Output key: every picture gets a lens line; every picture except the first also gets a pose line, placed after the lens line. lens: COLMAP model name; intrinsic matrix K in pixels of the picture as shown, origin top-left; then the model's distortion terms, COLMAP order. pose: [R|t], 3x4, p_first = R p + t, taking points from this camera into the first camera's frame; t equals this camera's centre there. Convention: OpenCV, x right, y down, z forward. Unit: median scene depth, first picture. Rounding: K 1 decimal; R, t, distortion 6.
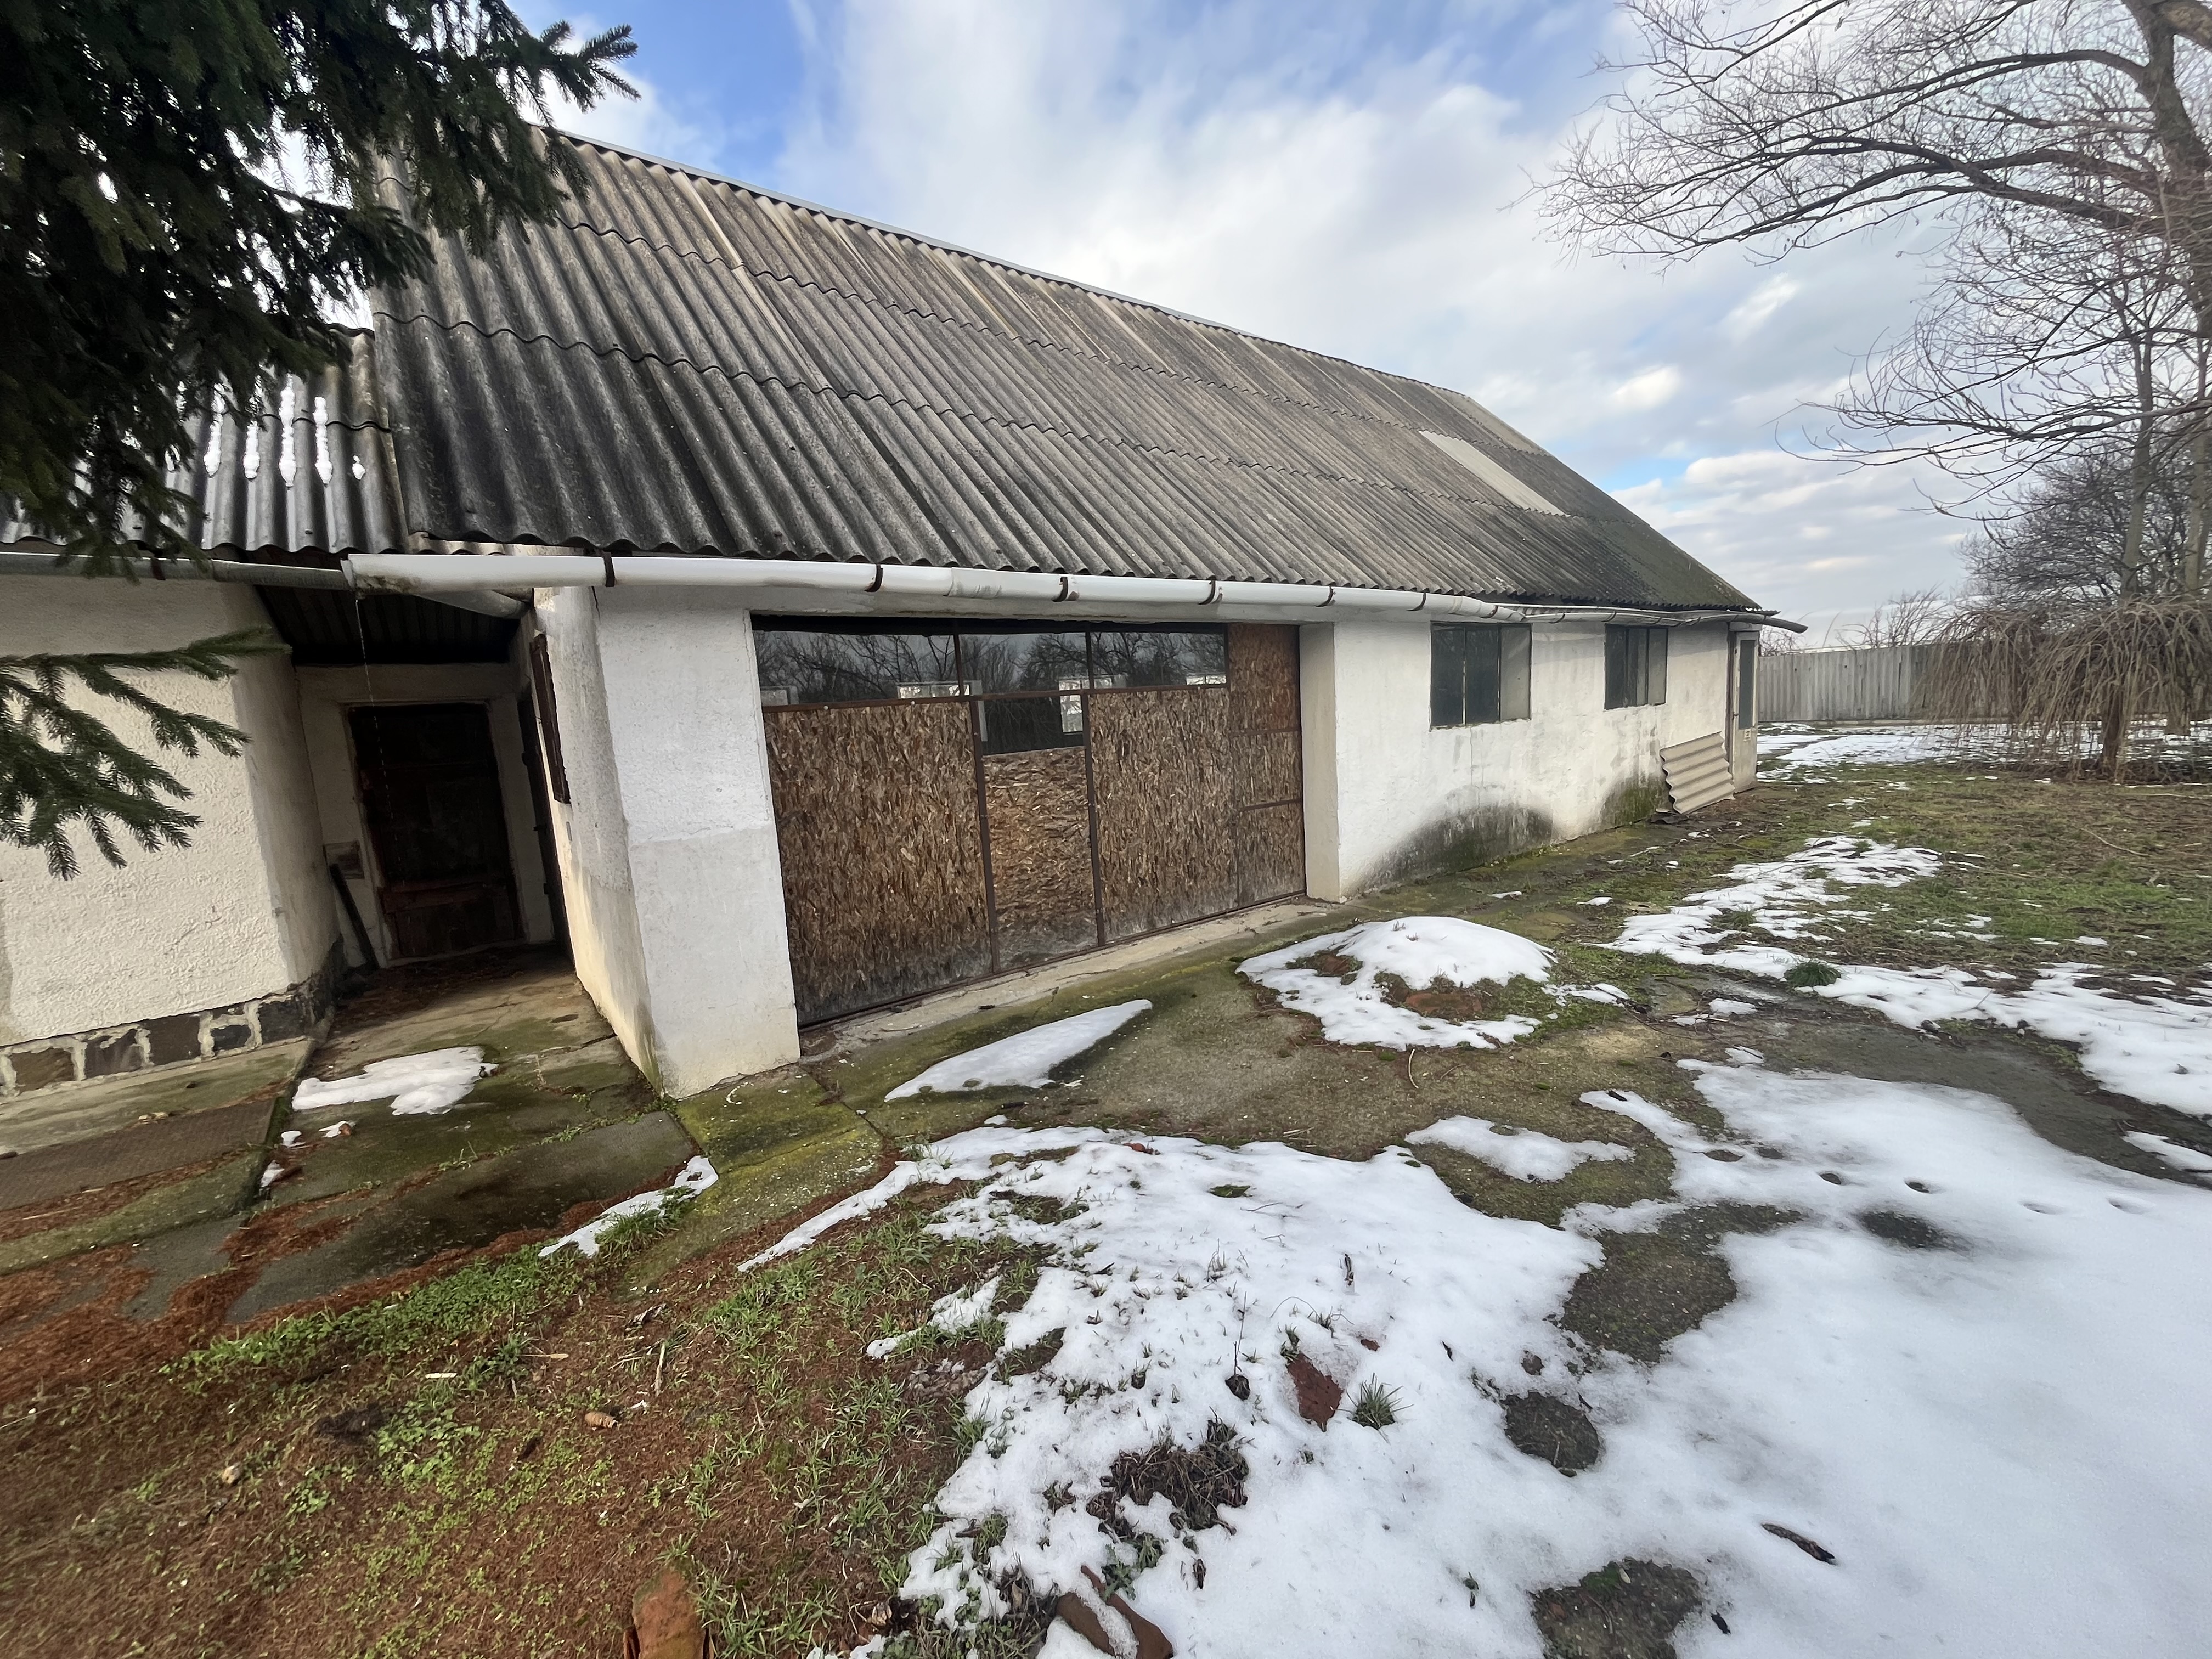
lens RADIAL K [[885.9, 0, 1112.7], [0, 885.9, 833.6], [0, 0, 1]] dist [-0.003005, 0.000049]
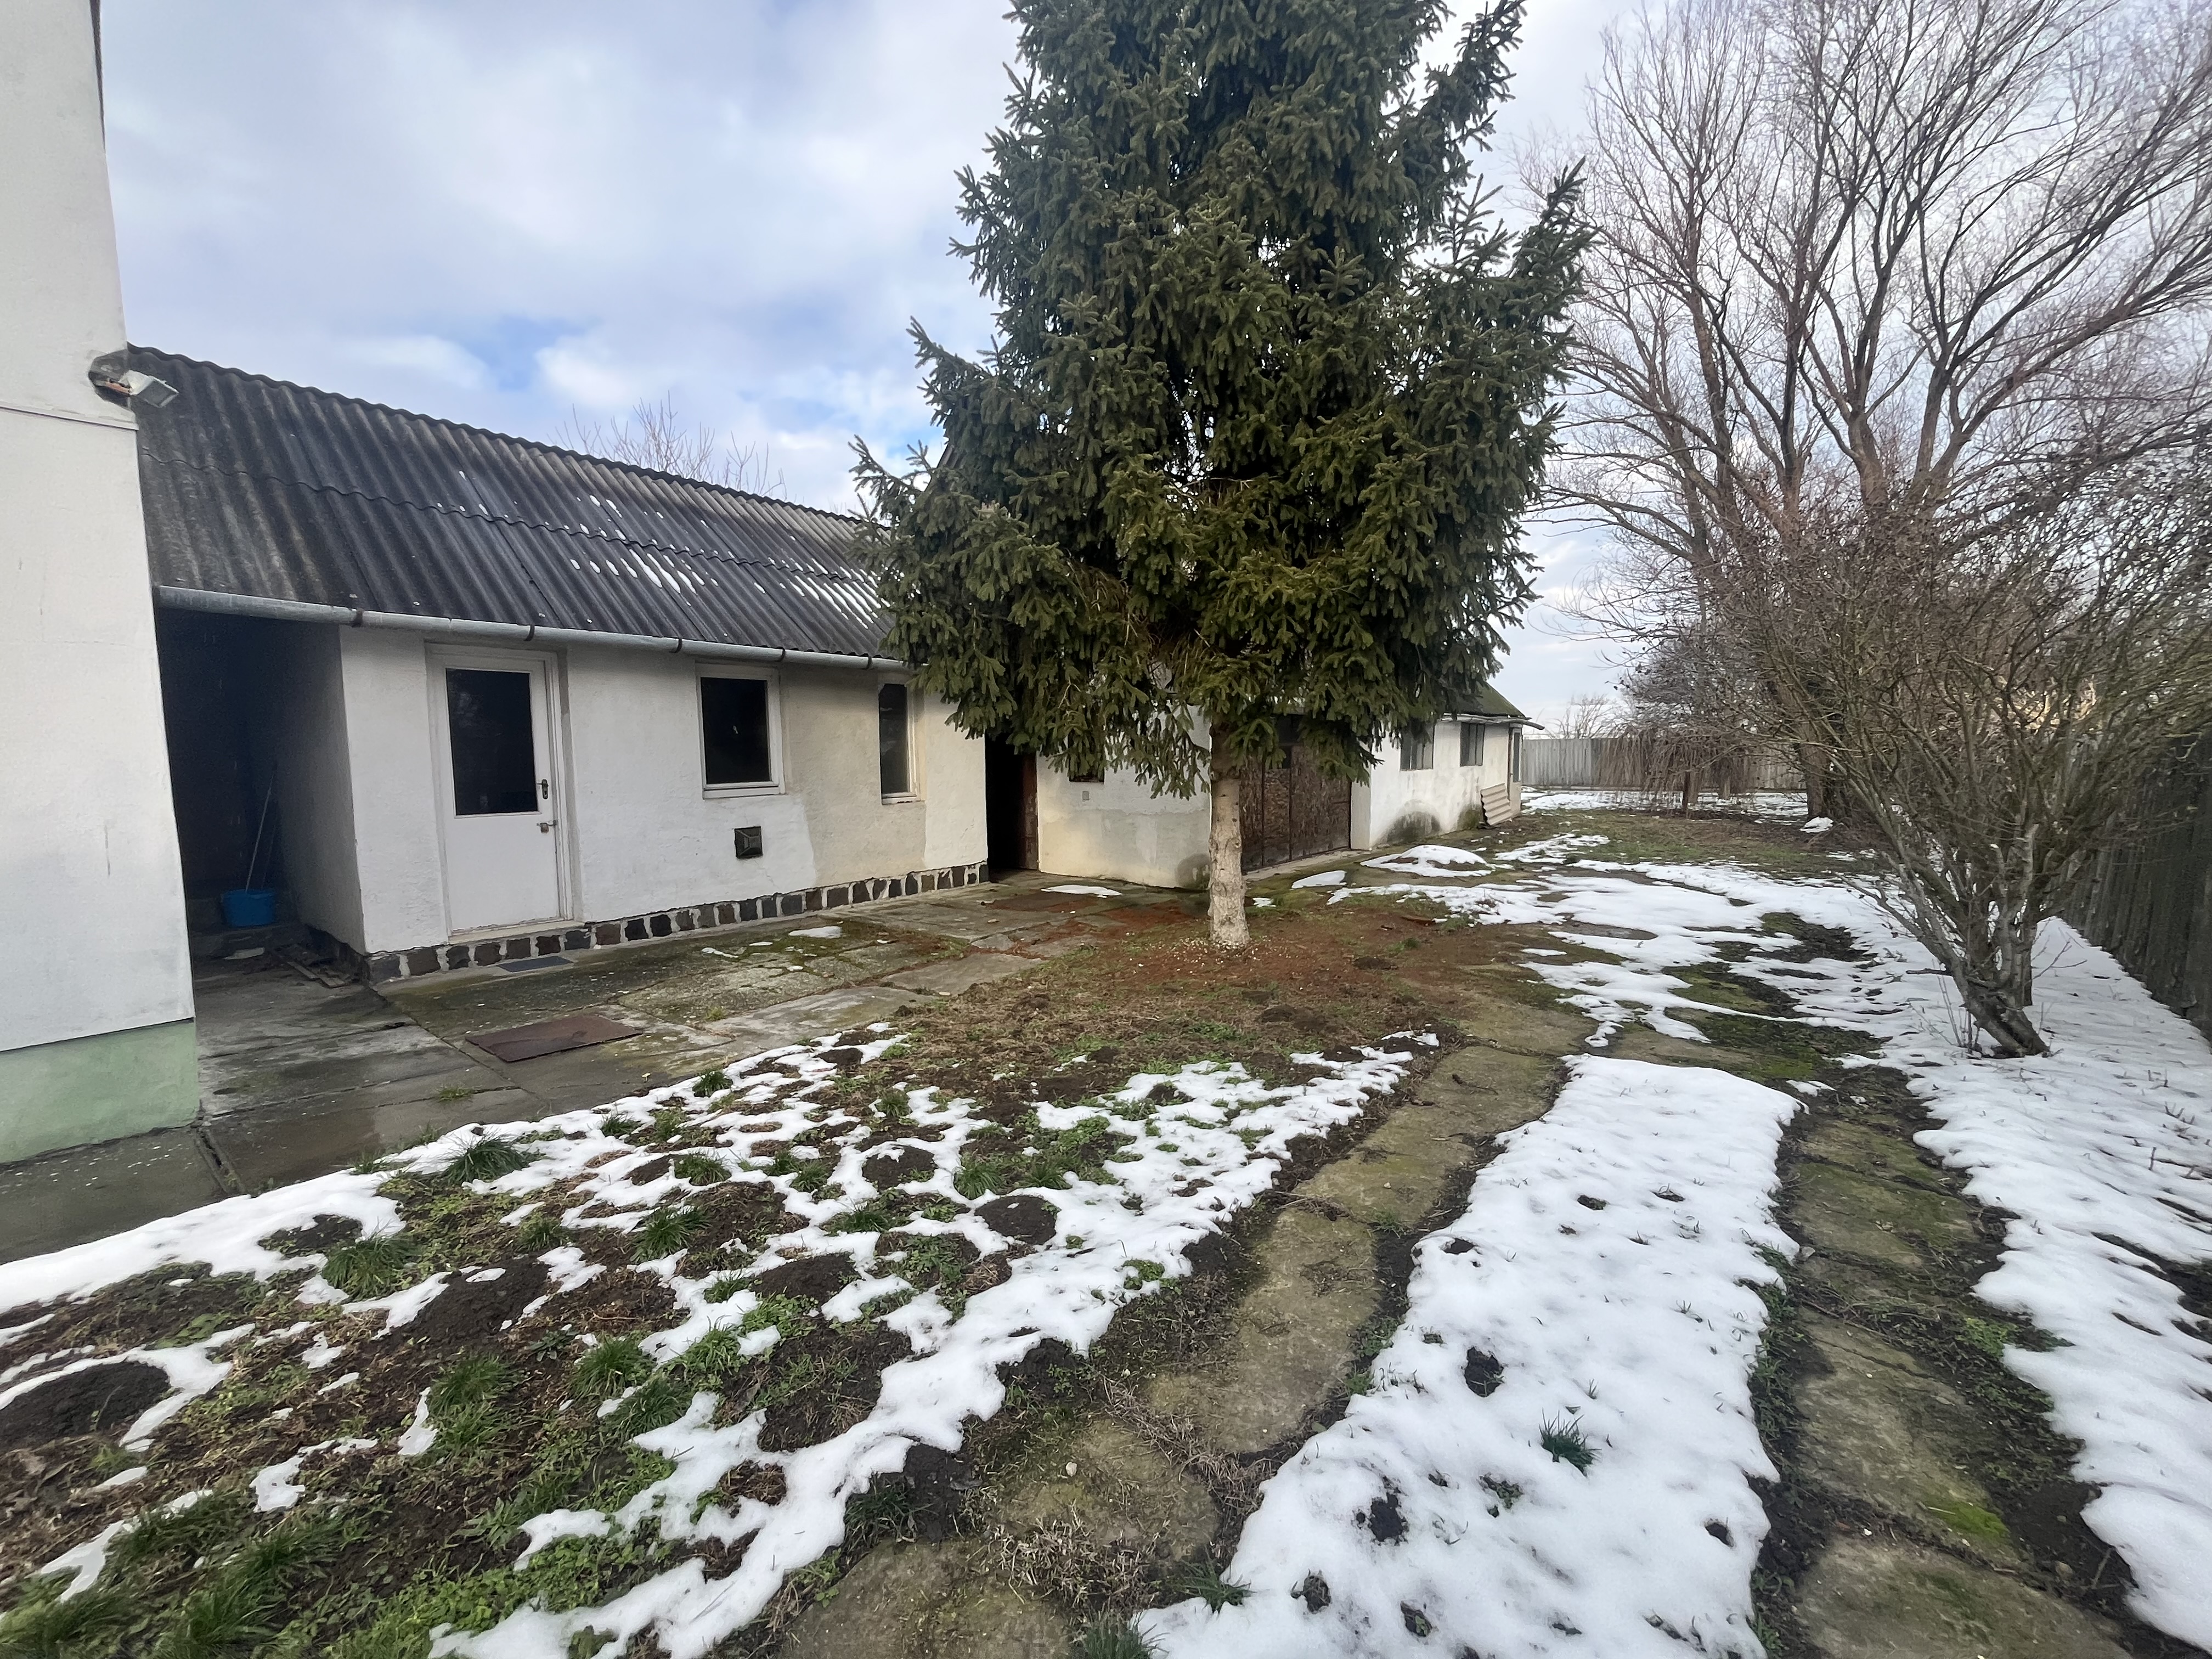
lens RADIAL K [[885.9, 0, 1118.1], [0, 885.9, 828.7], [0, 0, 1]] dist [-0.003005, 0.000049]
pose [[0.969474, 0.032511, 0.243028, -0.567506], [-0.018375, 0.998017, -0.060210, 0.111297], [-0.244504, 0.053906, 0.968149, -0.603814]]
